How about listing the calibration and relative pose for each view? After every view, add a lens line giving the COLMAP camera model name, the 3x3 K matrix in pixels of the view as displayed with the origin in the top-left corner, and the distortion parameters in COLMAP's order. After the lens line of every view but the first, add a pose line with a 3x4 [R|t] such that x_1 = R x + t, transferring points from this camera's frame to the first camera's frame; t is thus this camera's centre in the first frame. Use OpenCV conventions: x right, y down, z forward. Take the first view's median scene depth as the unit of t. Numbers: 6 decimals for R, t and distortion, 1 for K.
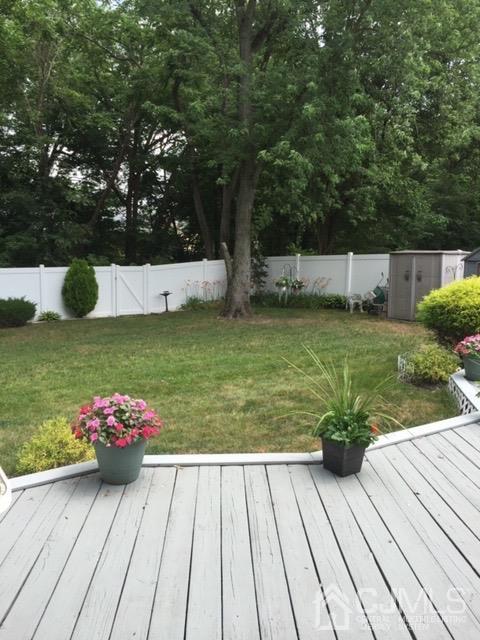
lens RADIAL K [[542.0, 0, 235.2], [0, 542.0, 323.6], [0, 0, 1]] dist [0.059892, -0.063186]
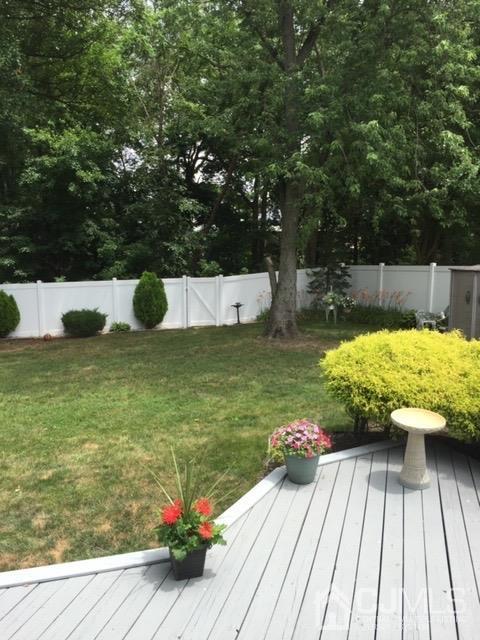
lens RADIAL K [[542.0, 0, 241.7], [0, 542.0, 315.1], [0, 0, 1]] dist [0.059892, -0.063186]
pose [[0.954988, 0.023327, -0.295725, 0.183457], [-0.024660, 0.999696, -0.000778, -0.039927], [0.295617, 0.008036, 0.955273, 0.072789]]
